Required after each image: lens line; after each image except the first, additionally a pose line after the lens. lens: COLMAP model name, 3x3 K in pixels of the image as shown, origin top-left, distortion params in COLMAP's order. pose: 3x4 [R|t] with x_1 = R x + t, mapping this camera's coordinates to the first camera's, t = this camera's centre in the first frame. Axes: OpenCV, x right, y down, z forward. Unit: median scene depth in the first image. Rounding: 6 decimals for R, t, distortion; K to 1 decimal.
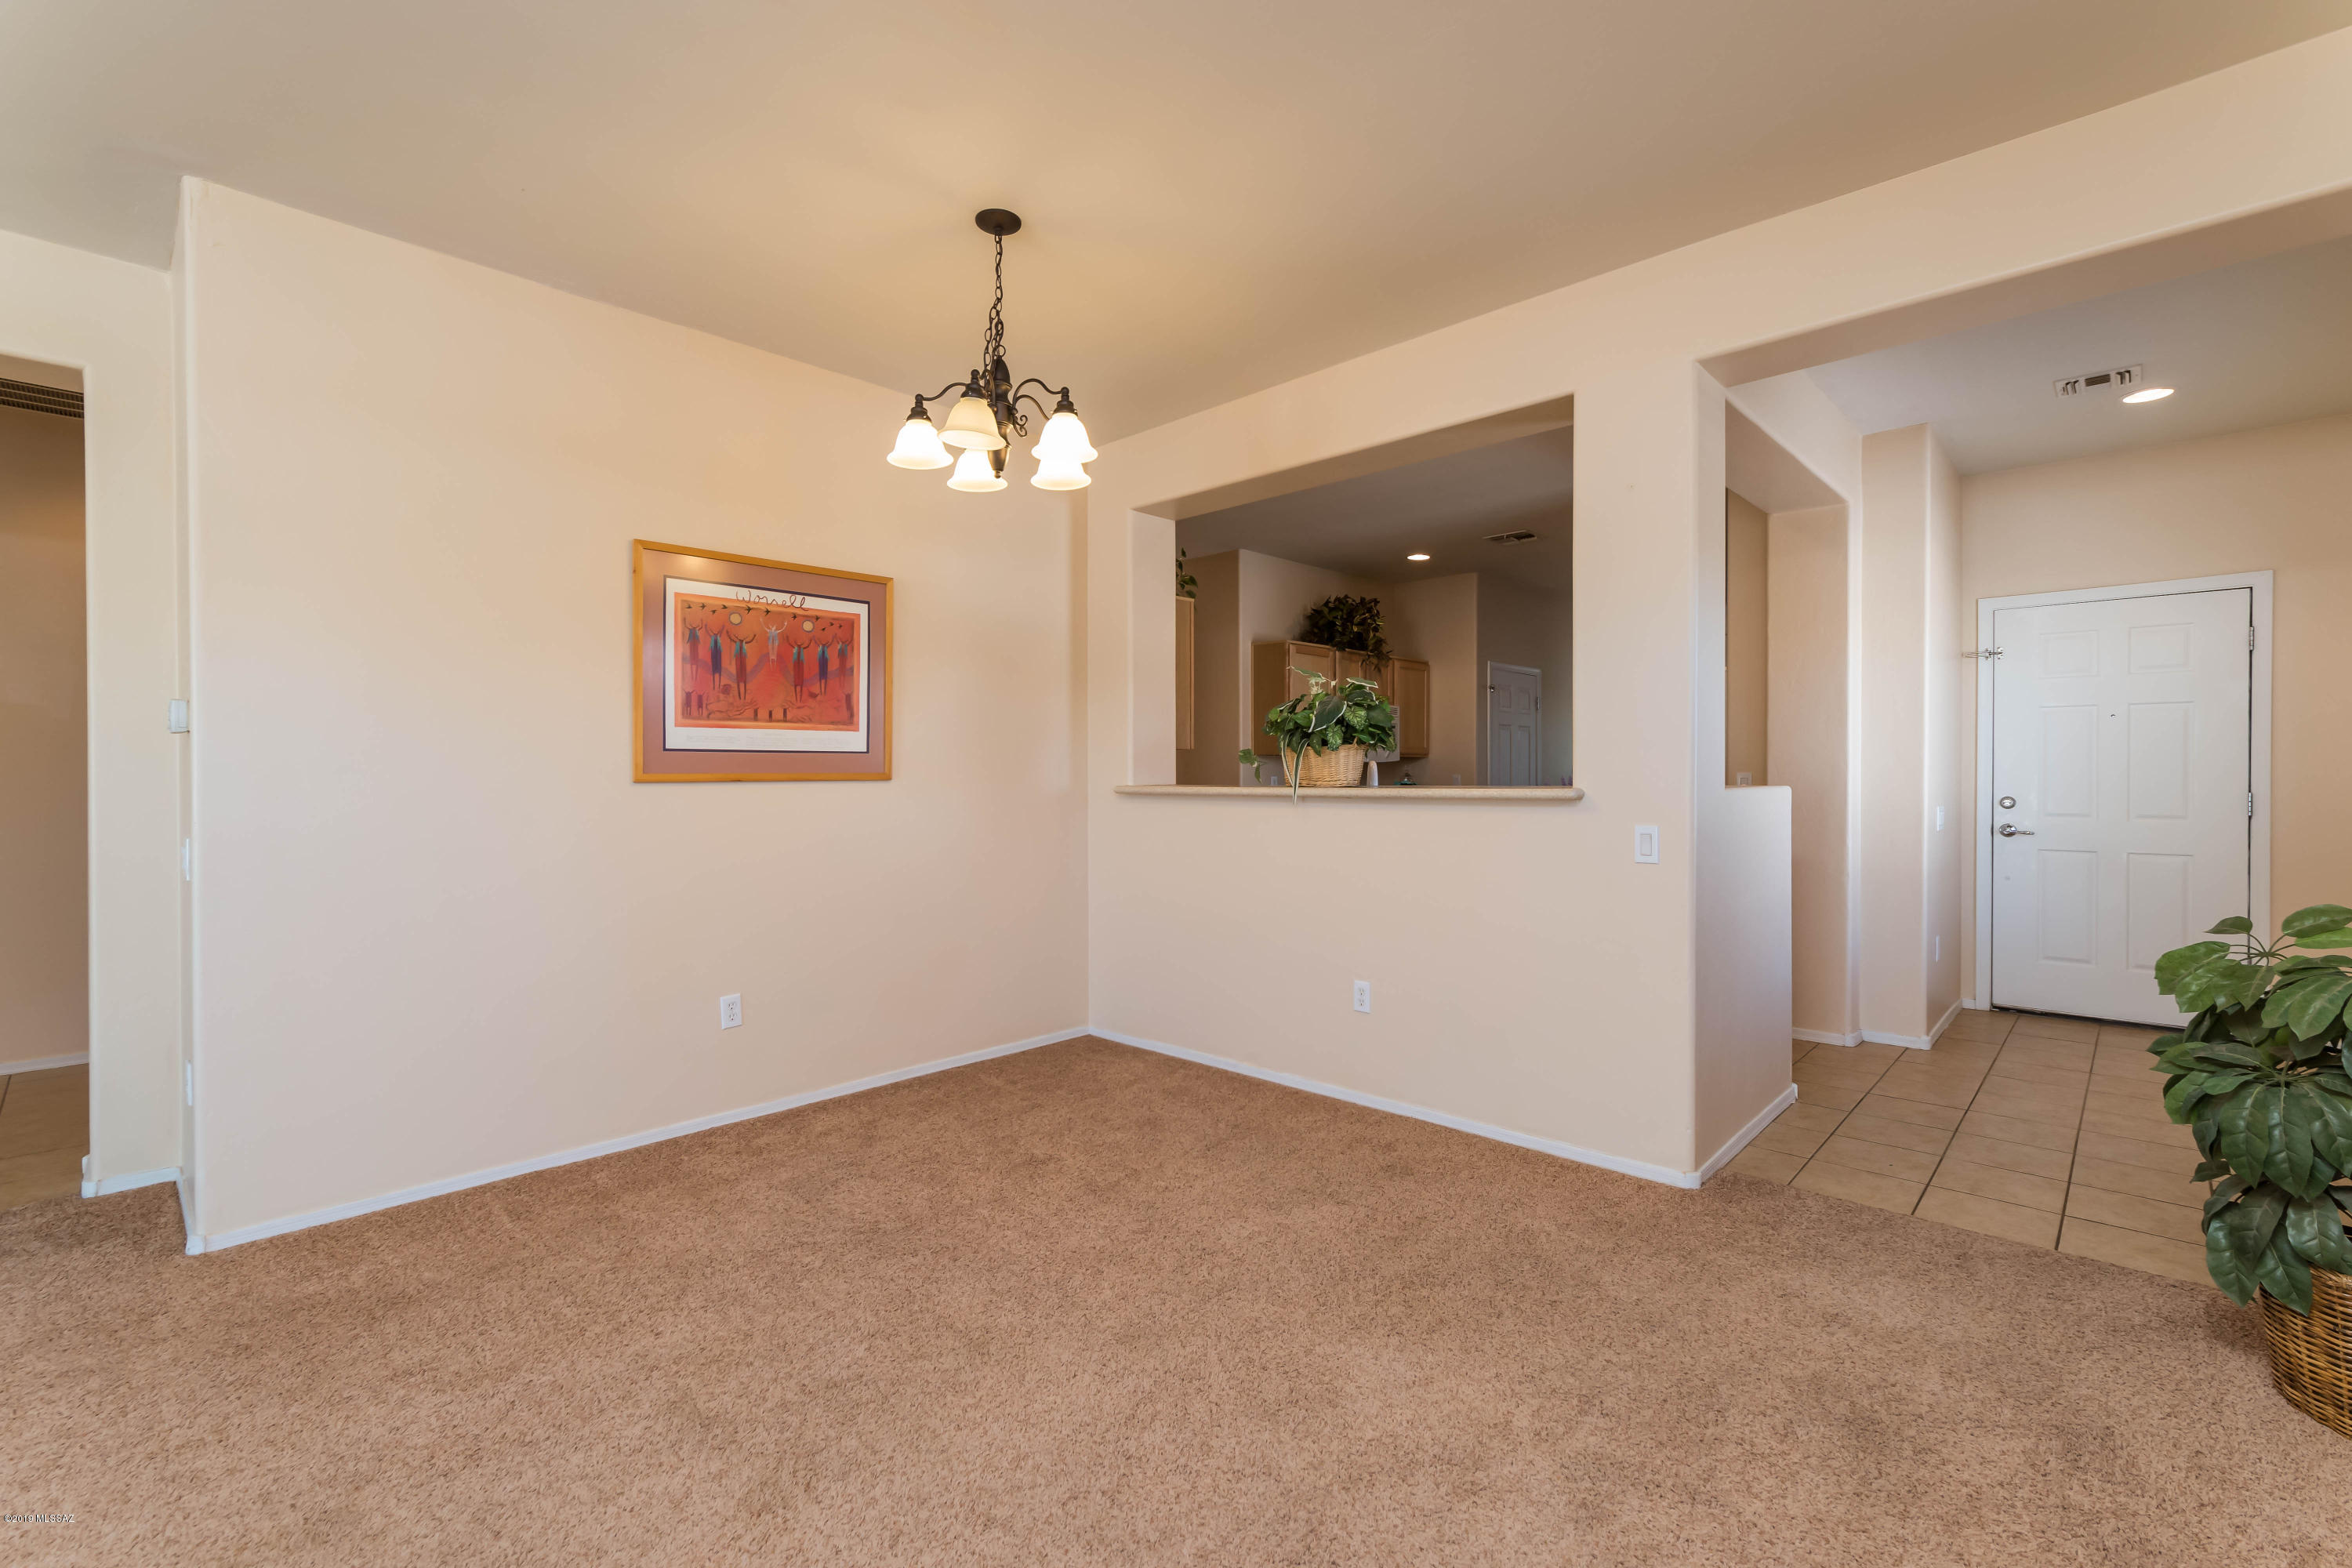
lens RADIAL K [[1023.7, 0, 1184.6], [0, 1023.7, 776.3], [0, 0, 1]] dist [-0.004014, 0.000832]
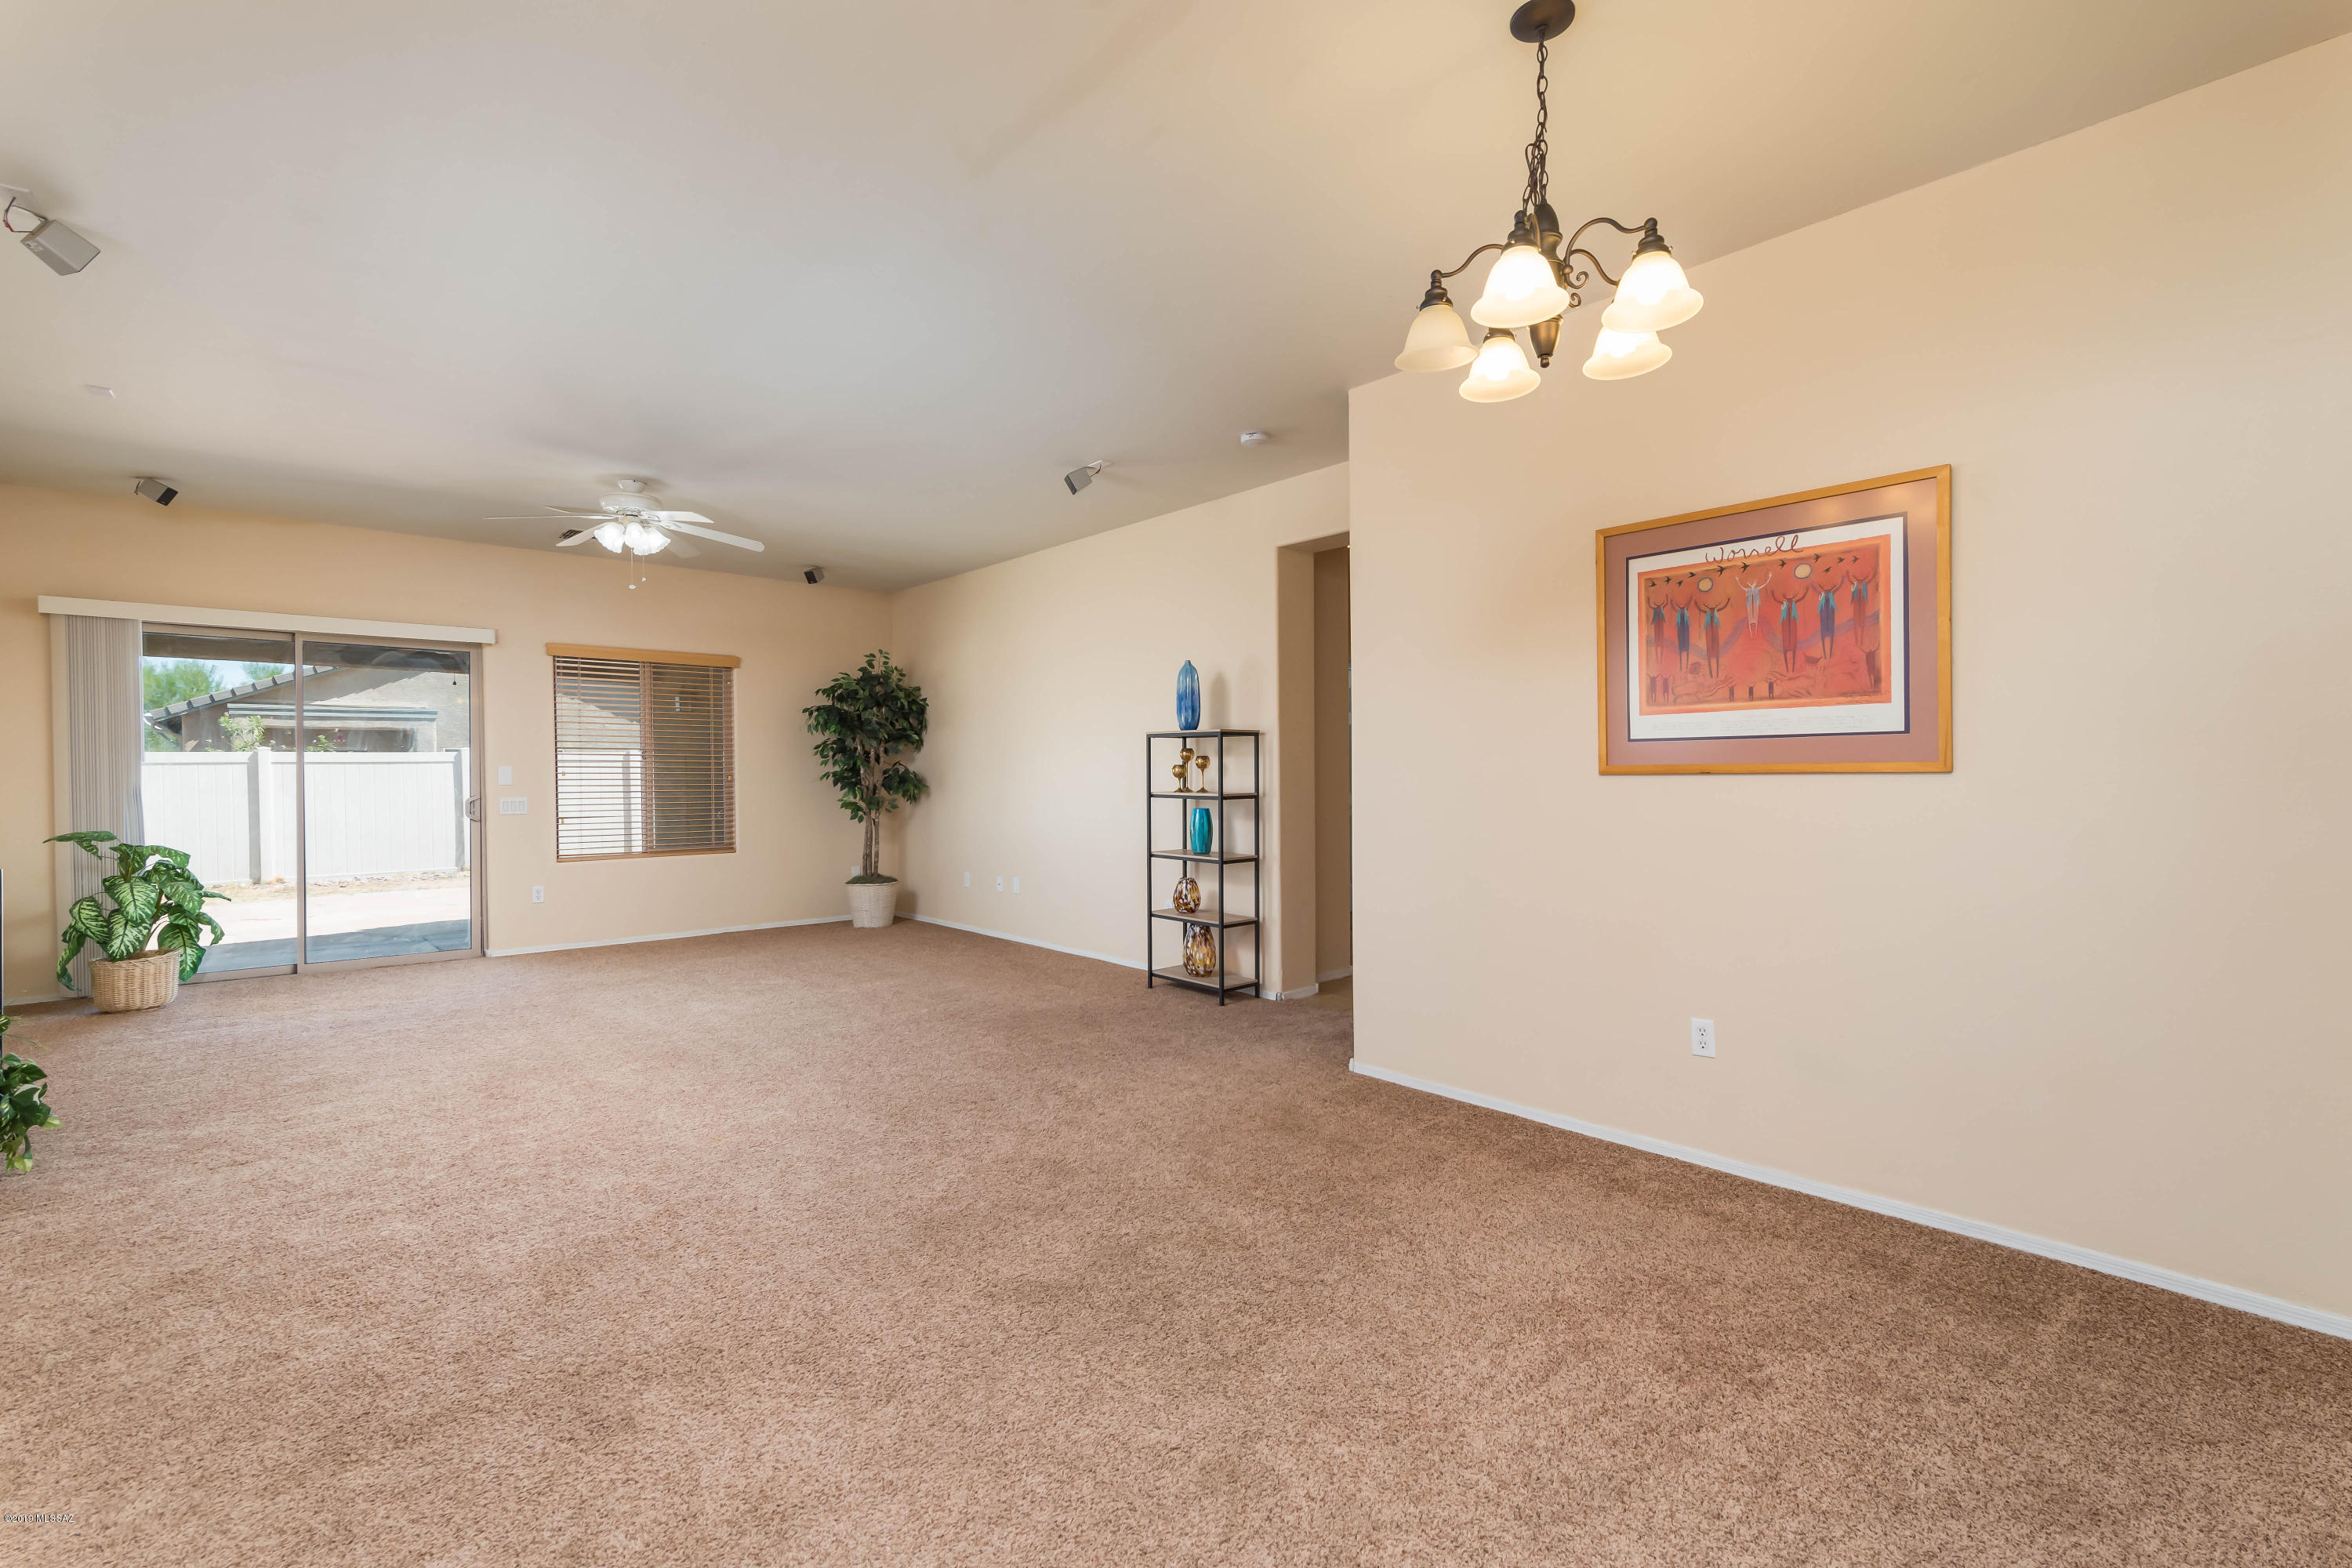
lens RADIAL K [[1023.7, 0, 1189.9], [0, 1023.7, 770.8], [0, 0, 1]] dist [-0.004014, 0.000832]
pose [[-0.080381, 0.003798, -0.996757, 0.450862], [0.006628, 0.999973, 0.003275, -0.002656], [0.996742, -0.006343, -0.080404, 0.624987]]
